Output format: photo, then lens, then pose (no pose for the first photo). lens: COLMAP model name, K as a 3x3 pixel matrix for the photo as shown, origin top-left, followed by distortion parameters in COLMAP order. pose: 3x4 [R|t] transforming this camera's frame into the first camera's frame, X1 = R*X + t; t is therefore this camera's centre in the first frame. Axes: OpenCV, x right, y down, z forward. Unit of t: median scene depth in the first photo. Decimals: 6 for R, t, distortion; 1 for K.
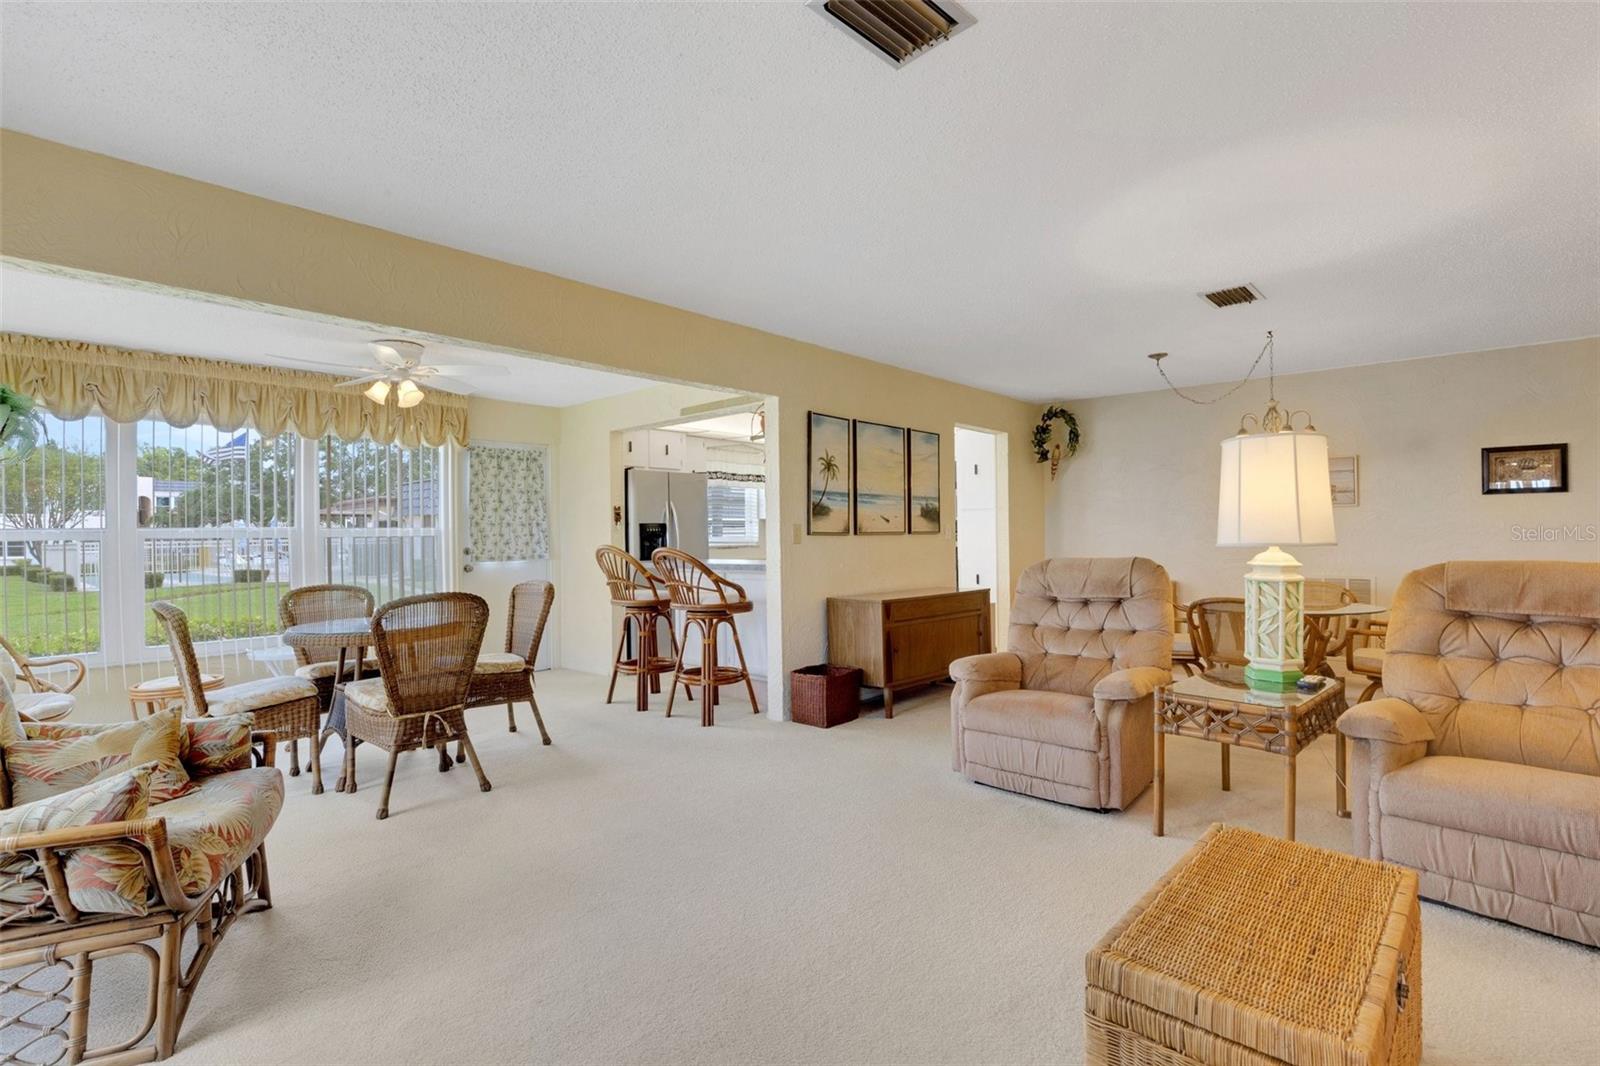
lens RADIAL K [[762.8, 0, 806.7], [0, 762.8, 530.4], [0, 0, 1]] dist [-0.005384, 0.002290]
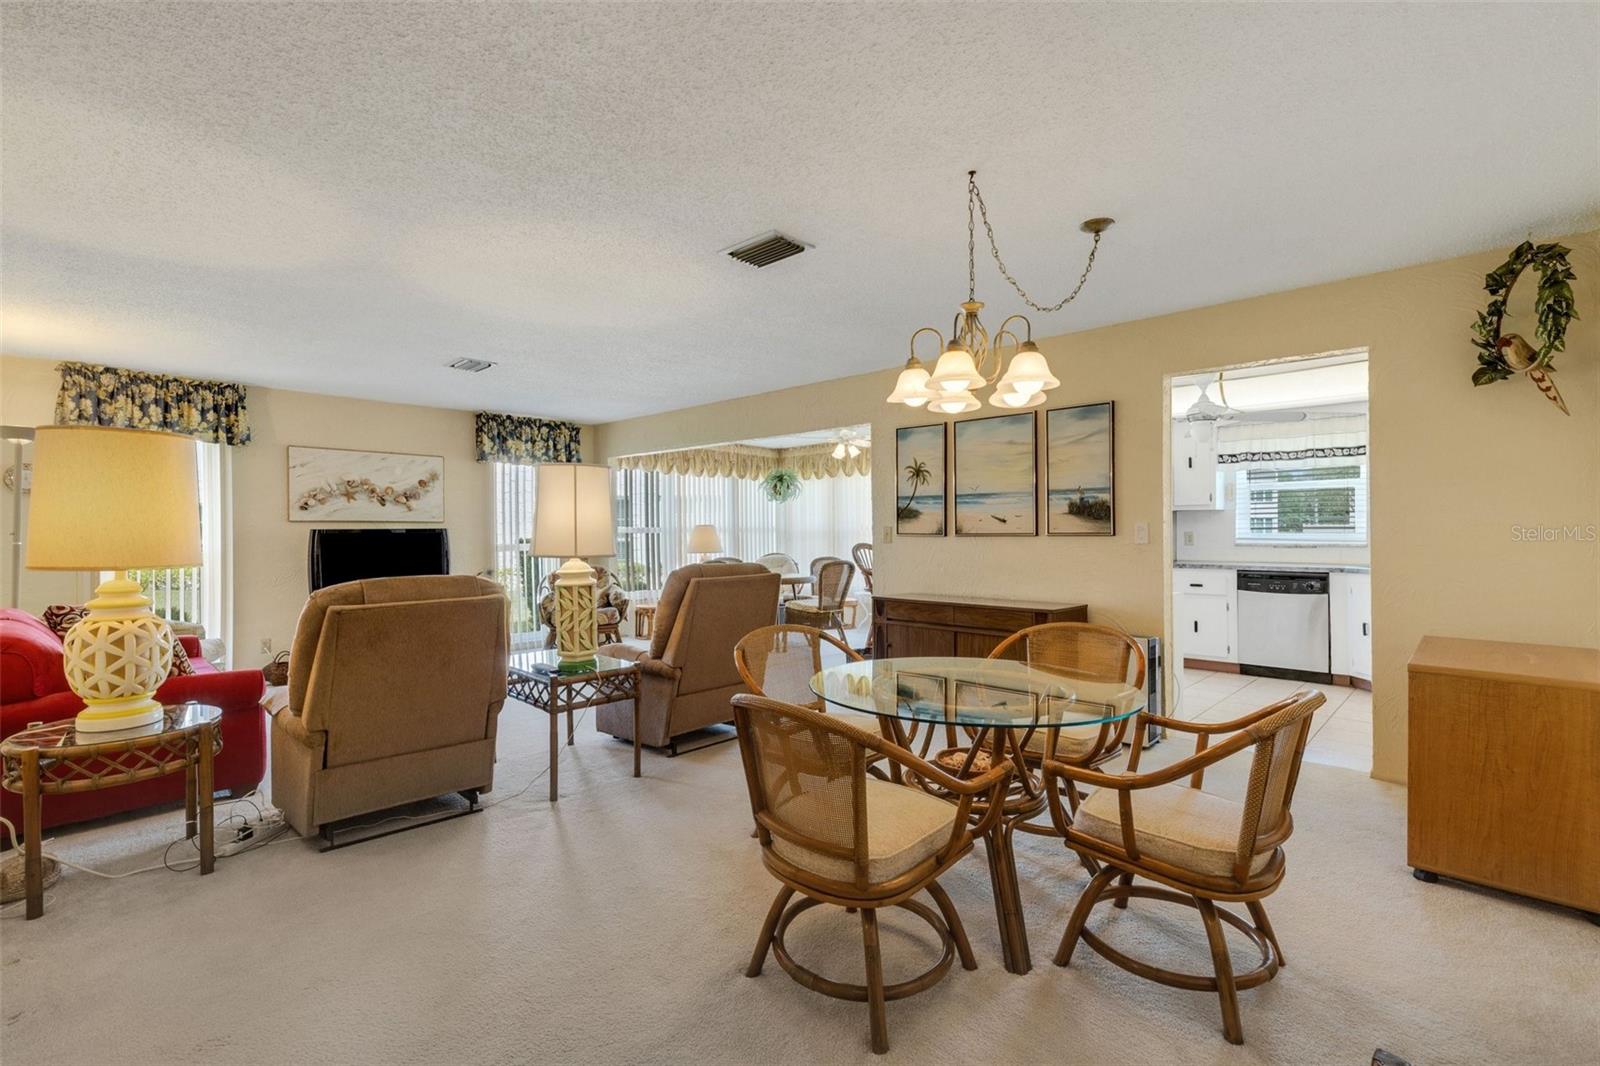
lens RADIAL K [[762.8, 0, 798.4], [0, 762.8, 527.4], [0, 0, 1]] dist [-0.005384, 0.002290]
pose [[-0.018548, 0.008606, -0.999791, 0.949236], [0.015031, 0.999852, 0.008328, -0.015124], [0.999715, -0.014873, -0.018675, 0.721834]]
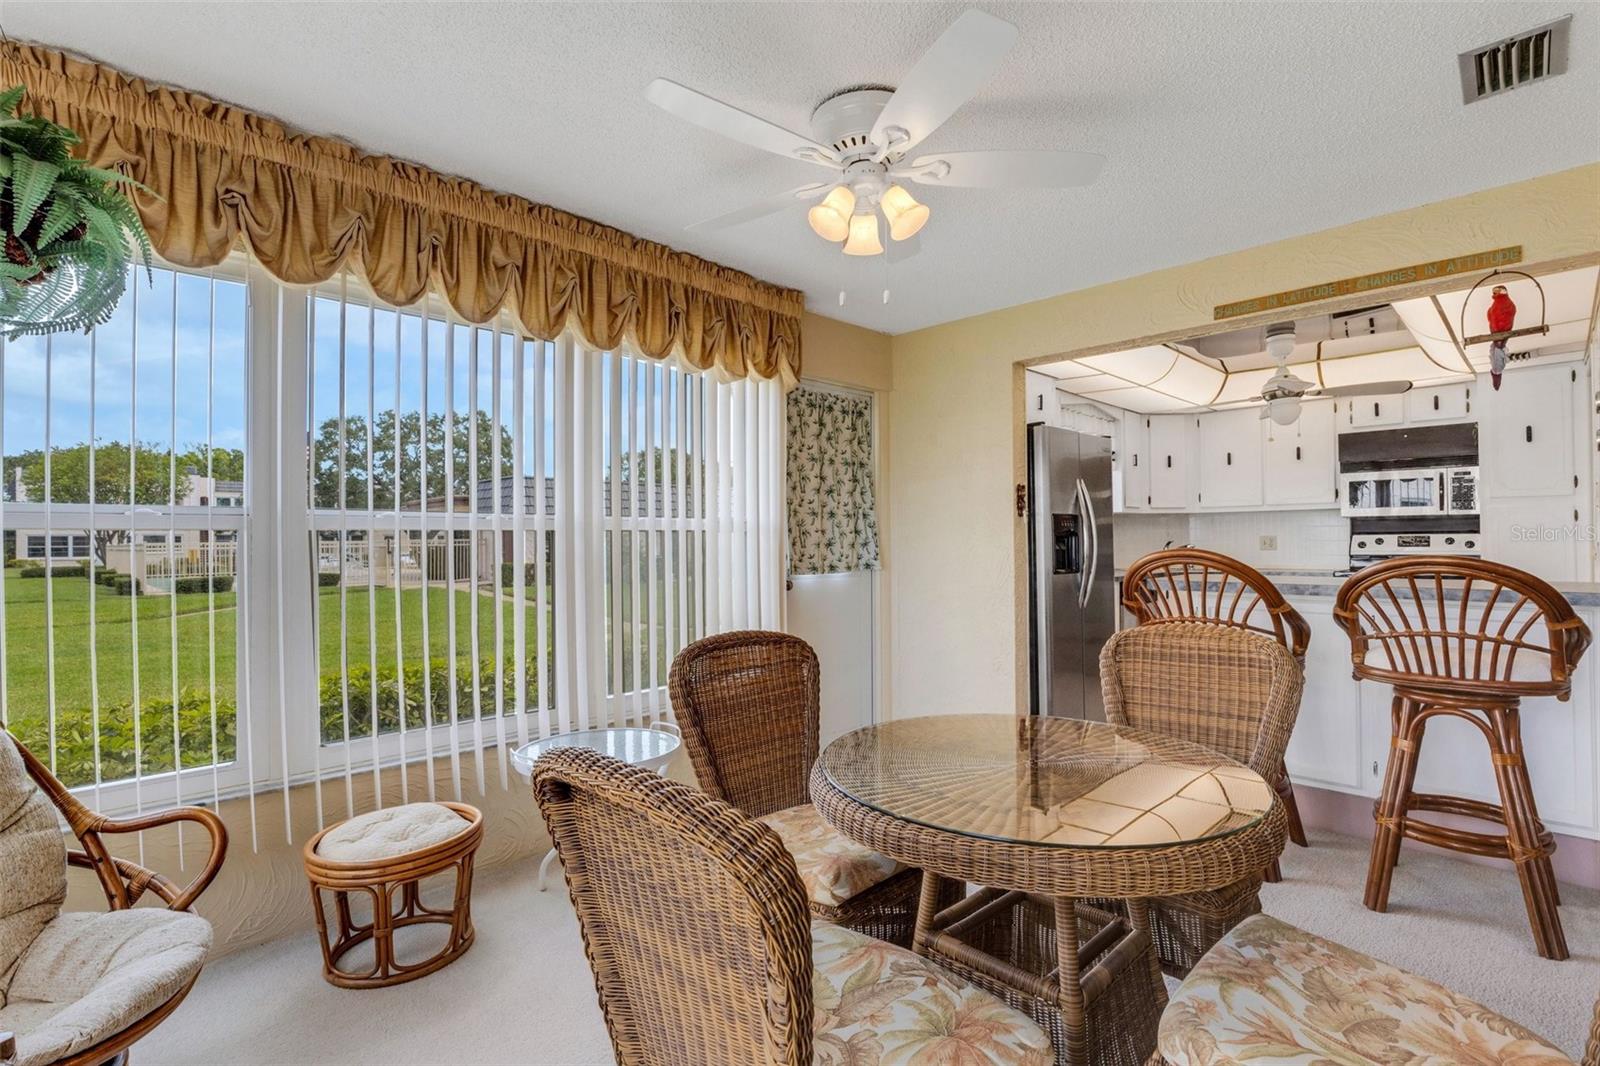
lens RADIAL K [[762.8, 0, 807.6], [0, 762.8, 530.3], [0, 0, 1]] dist [-0.005384, 0.002290]
pose [[0.999069, 0.005266, -0.042816, -0.428032], [-0.005554, 0.999963, -0.006599, 0.010334], [0.042780, 0.006831, 0.999061, 0.415611]]
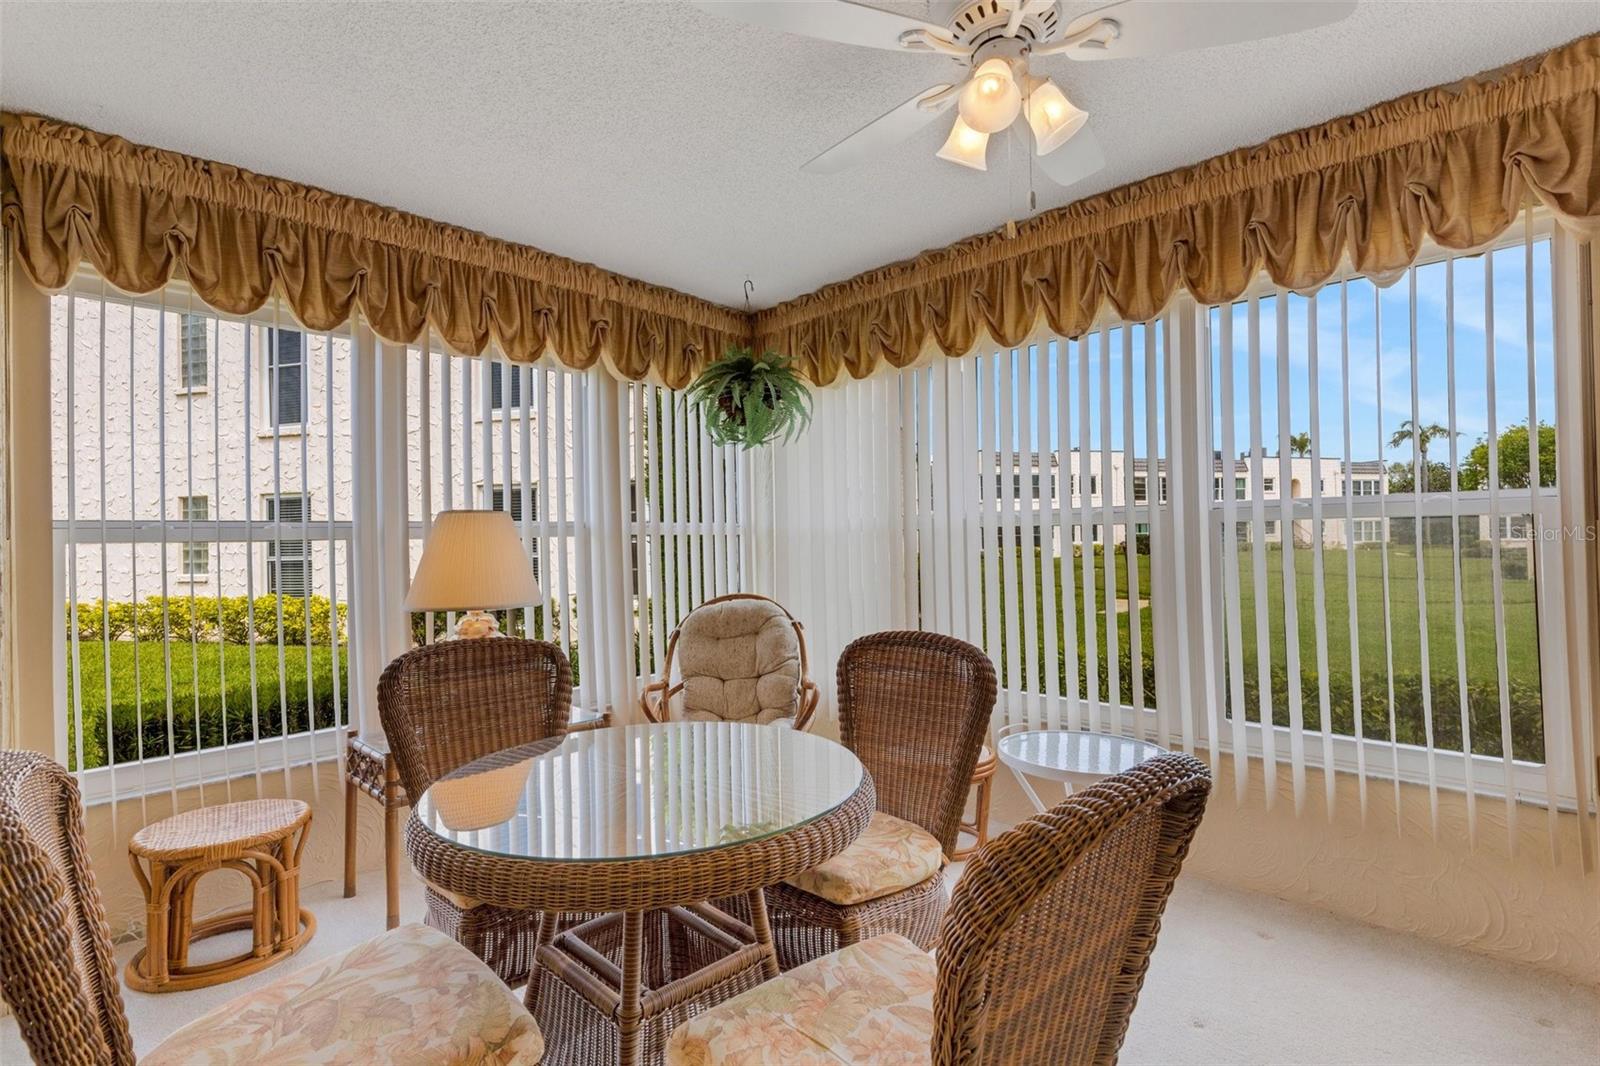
lens RADIAL K [[762.8, 0, 812.7], [0, 762.8, 537.0], [0, 0, 1]] dist [-0.005384, 0.002290]
pose [[-0.020571, 0.004626, -0.999778, -0.141686], [0.026863, 0.999631, 0.004073, 0.009216], [0.999427, -0.026773, -0.020688, 0.710383]]
